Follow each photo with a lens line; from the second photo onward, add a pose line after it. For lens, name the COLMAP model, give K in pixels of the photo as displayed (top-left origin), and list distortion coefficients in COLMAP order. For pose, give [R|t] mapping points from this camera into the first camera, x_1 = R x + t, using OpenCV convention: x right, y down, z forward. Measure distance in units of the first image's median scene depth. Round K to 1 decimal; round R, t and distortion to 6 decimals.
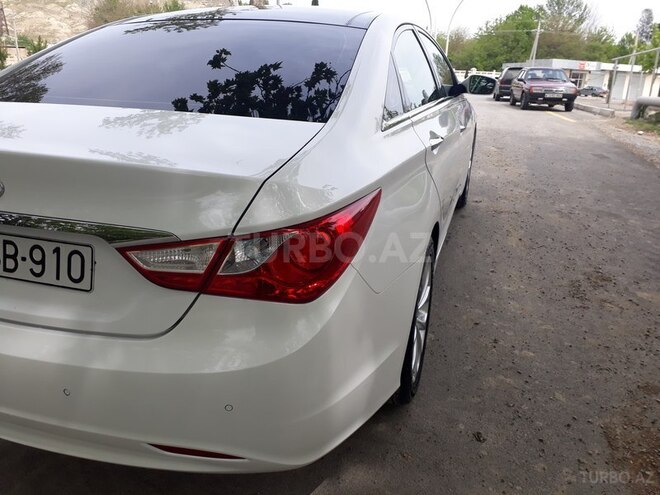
lens RADIAL K [[529.9, 0, 331.0], [0, 529.9, 249.0], [0, 0, 1]] dist [0.019044, -0.029027]
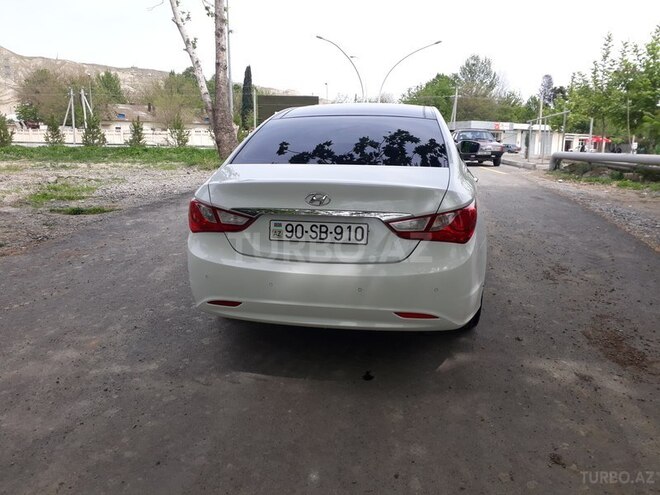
lens RADIAL K [[529.9, 0, 329.6], [0, 529.9, 248.5], [0, 0, 1]] dist [0.019044, -0.029027]
pose [[0.991811, -0.048103, 0.118306, -0.088776], [0.061090, 0.992193, -0.108721, 0.033332], [-0.112152, 0.115058, 0.987007, -0.117798]]
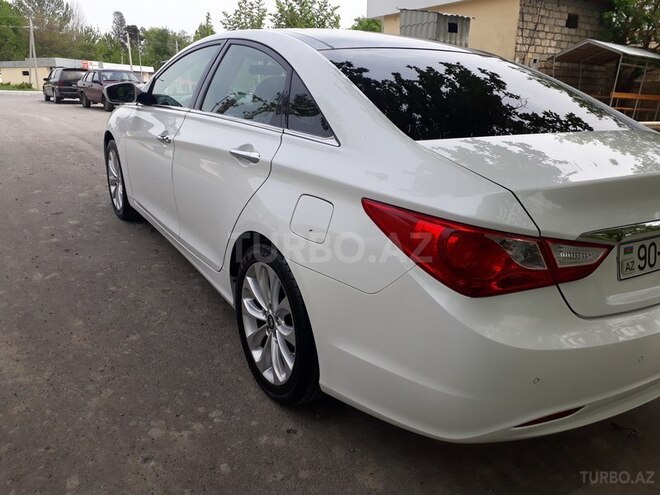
lens RADIAL K [[529.9, 0, 327.7], [0, 529.9, 246.8], [0, 0, 1]] dist [0.019044, -0.029027]
pose [[0.650882, -0.235617, 0.721691, -0.227138], [0.236152, 0.966296, 0.102493, -0.035953], [-0.721516, 0.103718, 0.684586, 0.077959]]
